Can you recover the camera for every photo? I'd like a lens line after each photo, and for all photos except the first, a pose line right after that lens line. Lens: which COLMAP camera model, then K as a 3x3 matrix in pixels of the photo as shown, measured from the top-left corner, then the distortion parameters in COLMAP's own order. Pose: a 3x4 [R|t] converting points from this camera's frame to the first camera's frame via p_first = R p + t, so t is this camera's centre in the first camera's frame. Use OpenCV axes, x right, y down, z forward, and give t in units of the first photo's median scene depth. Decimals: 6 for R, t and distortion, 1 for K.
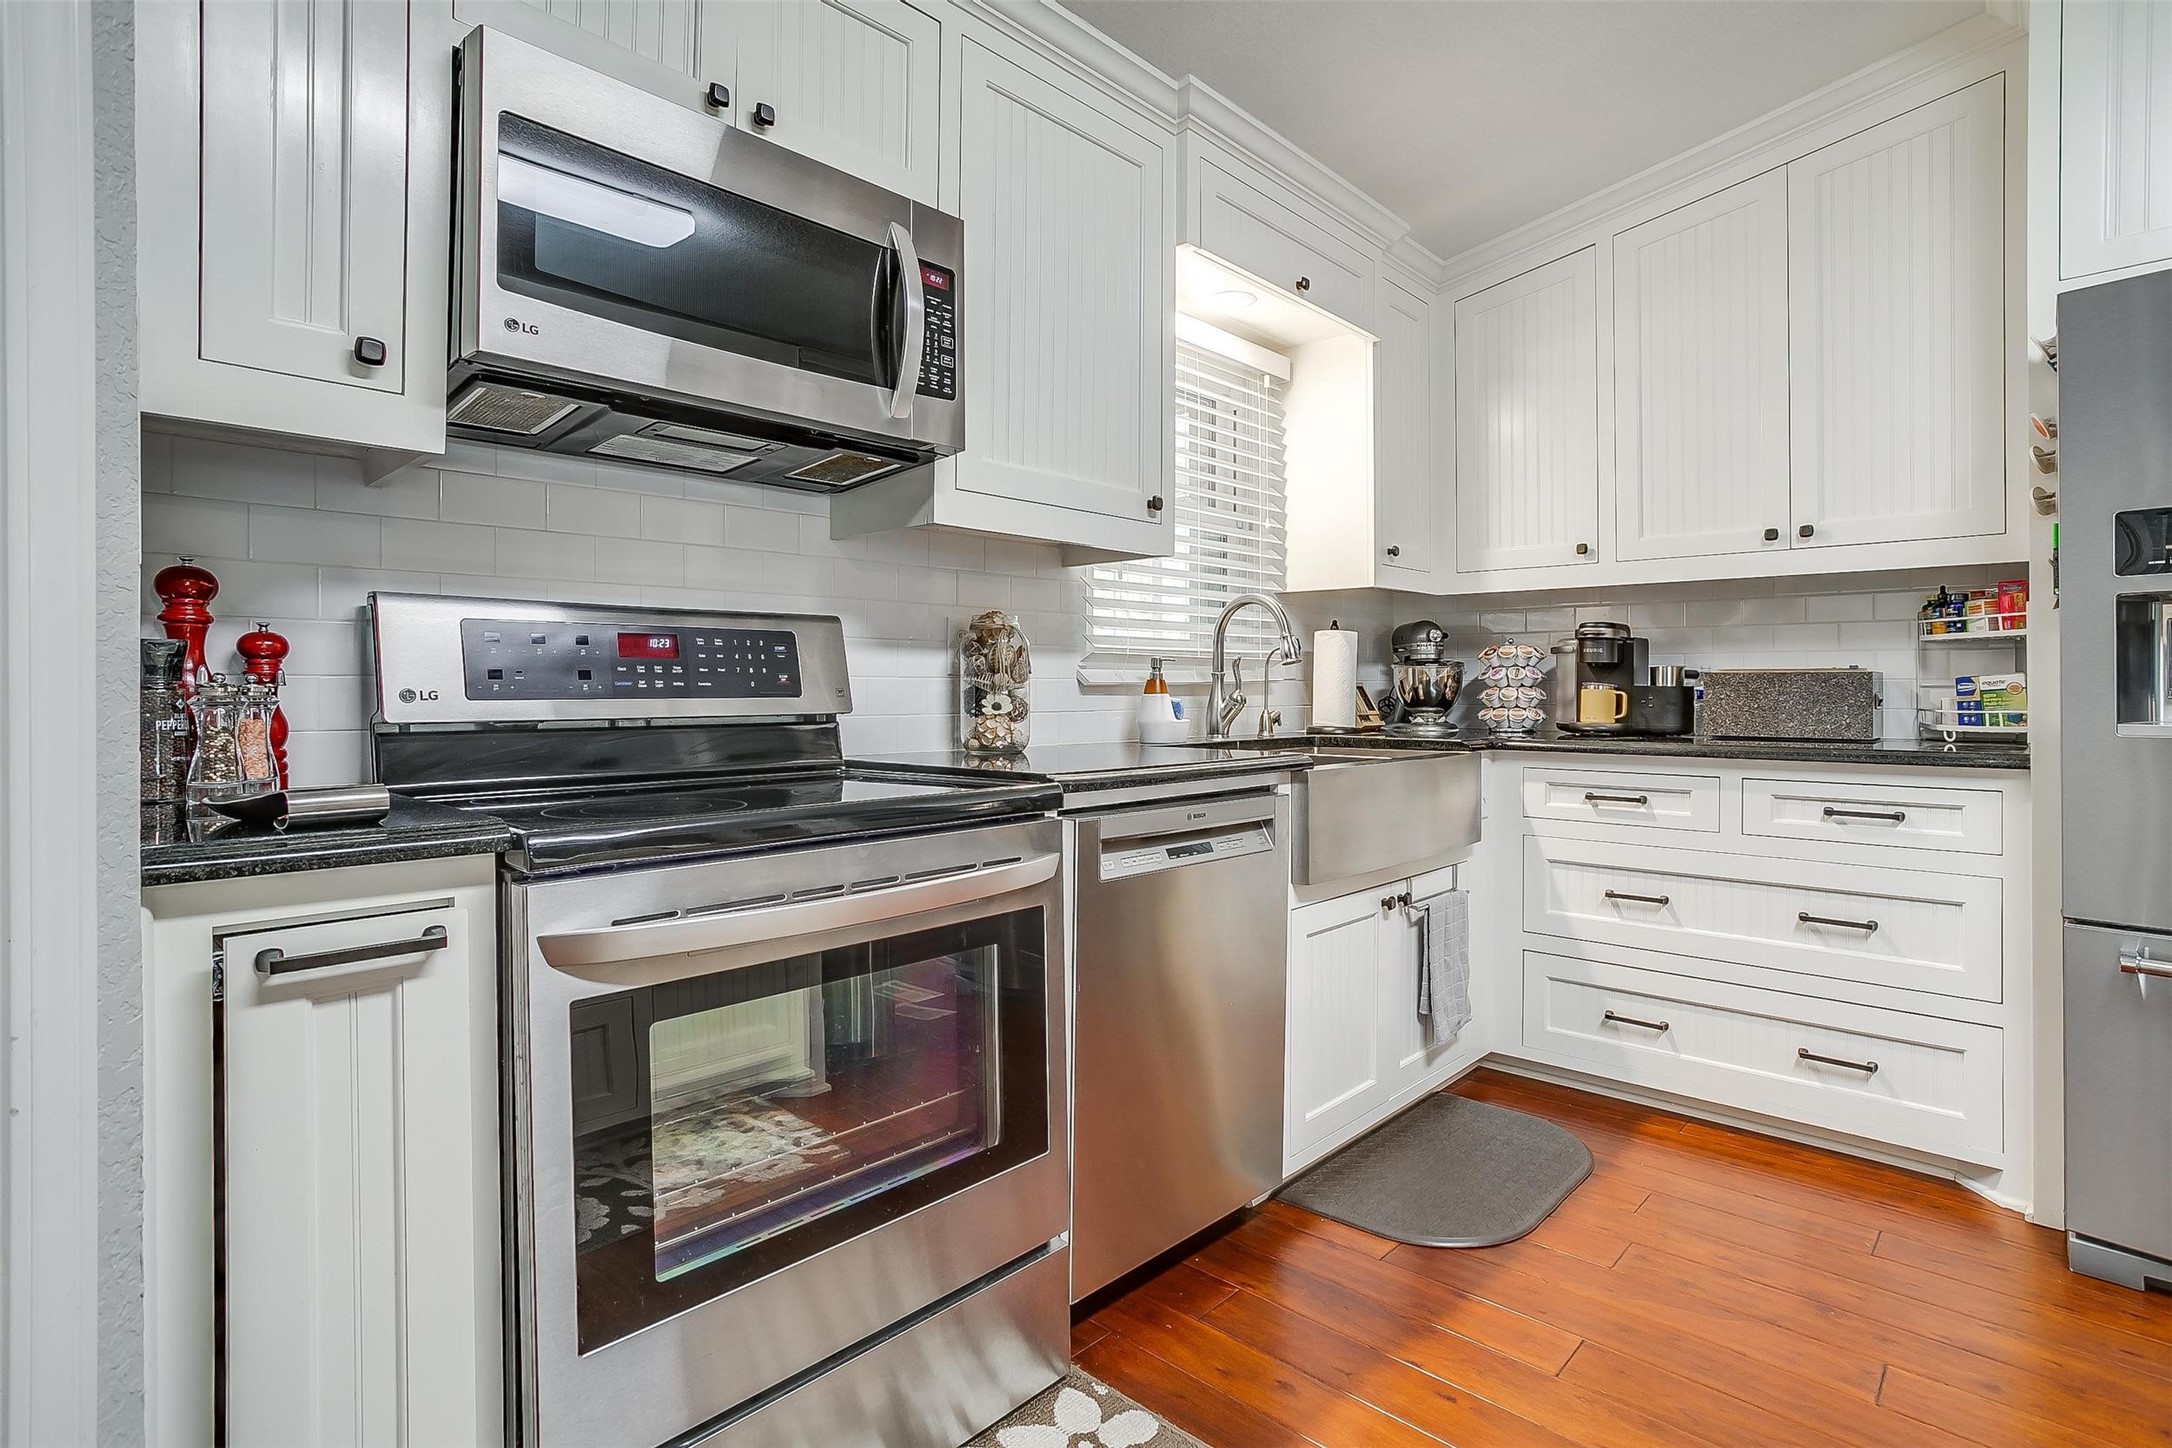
lens RADIAL K [[1070.6, 0, 1075.0], [0, 1070.6, 677.2], [0, 0, 1]] dist [-0.053108, 0.029627]
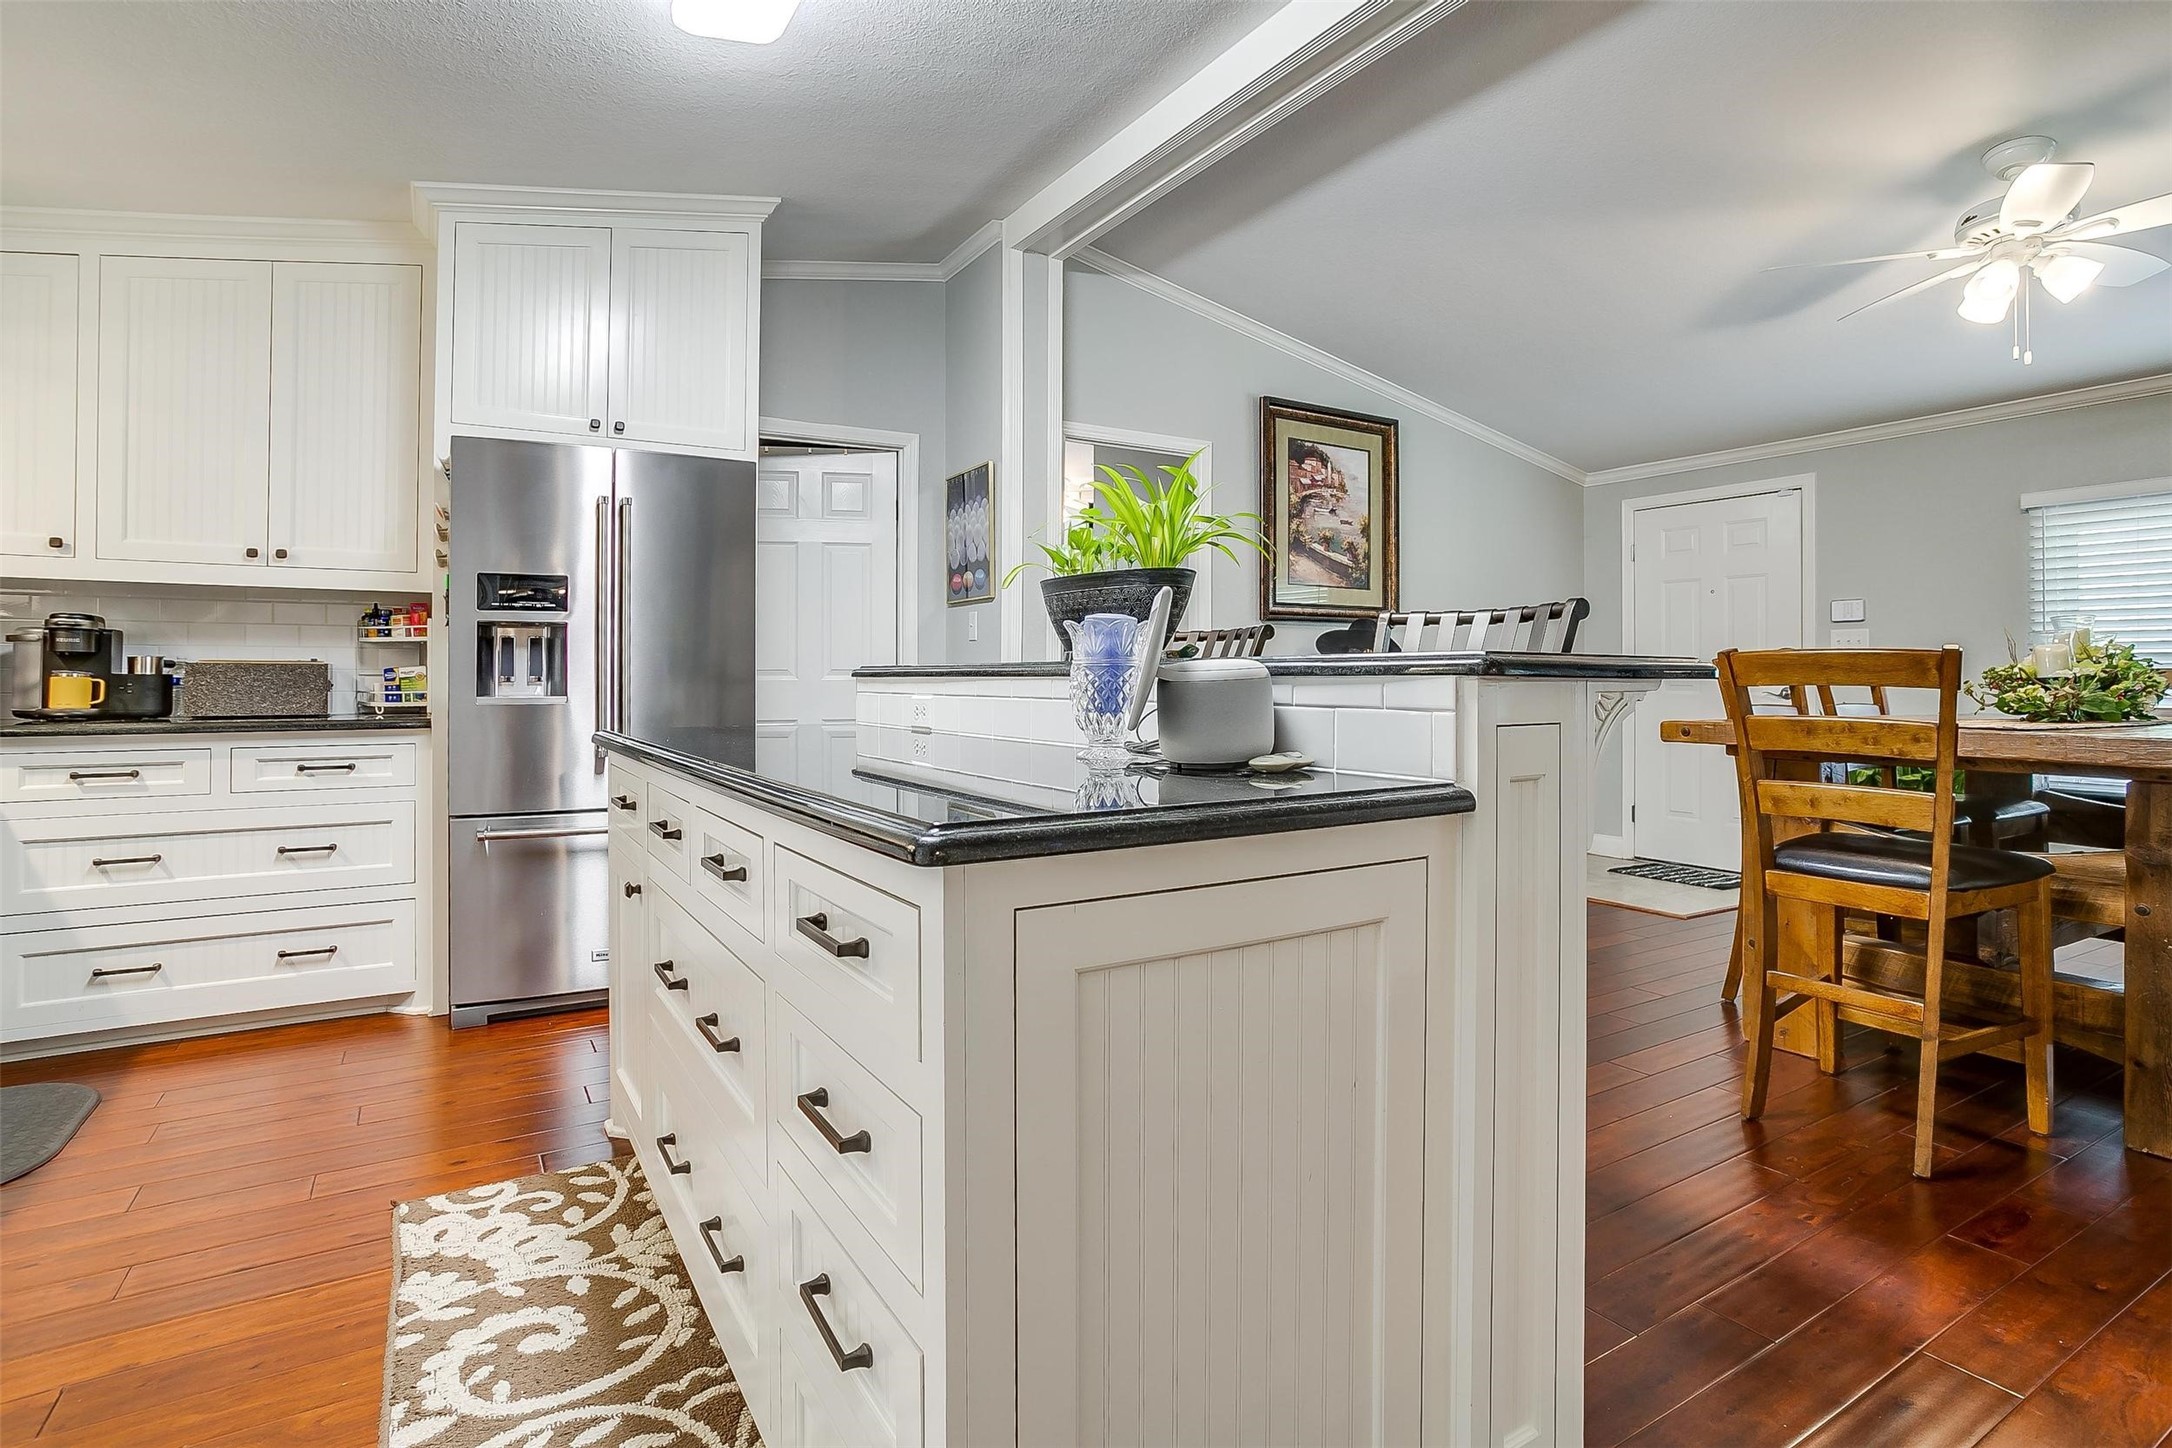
lens RADIAL K [[1070.6, 0, 1075.0], [0, 1070.6, 677.2], [0, 0, 1]] dist [-0.053108, 0.029627]
pose [[0.257275, 0.000281, 0.966338, -0.298920], [-0.010033, 0.999947, 0.002381, -0.000894], [-0.966286, -0.010308, 0.257264, -0.276856]]
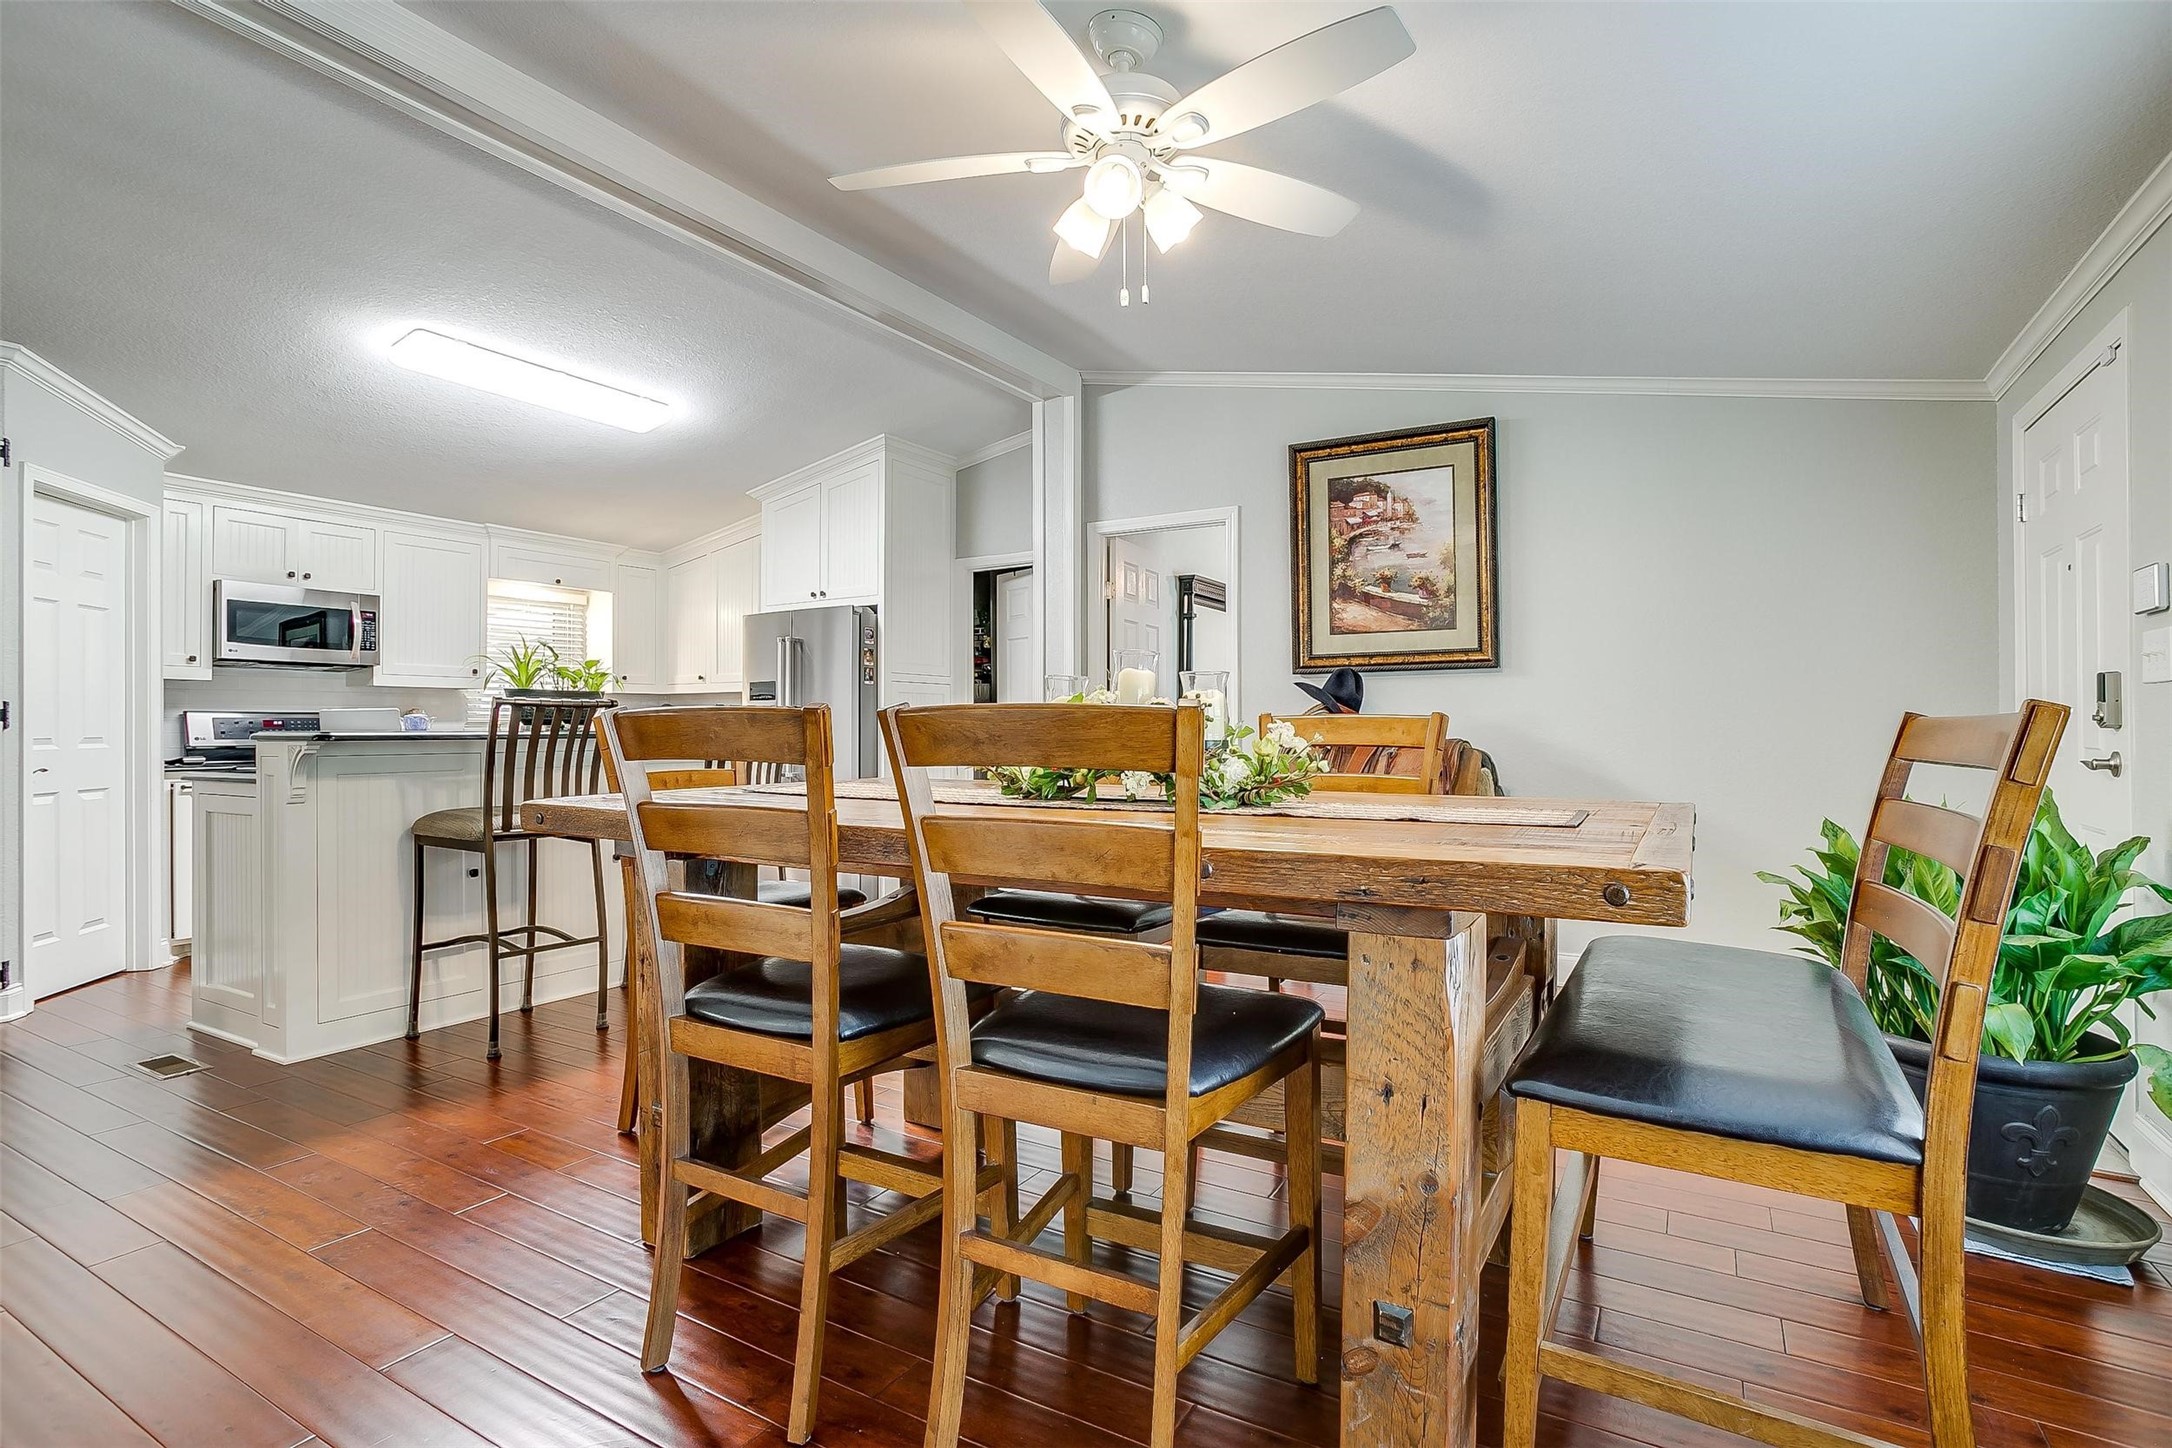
lens RADIAL K [[1057.3, 0, 1086.0], [0, 1057.3, 724.0], [0, 0, 1]] dist [-0.024449, 0.000094]
pose [[0.973306, -0.002501, 0.229498, 0.909686], [0.001528, 0.999989, 0.004419, -0.025963], [-0.229506, -0.003951, 0.973299, -1.893007]]
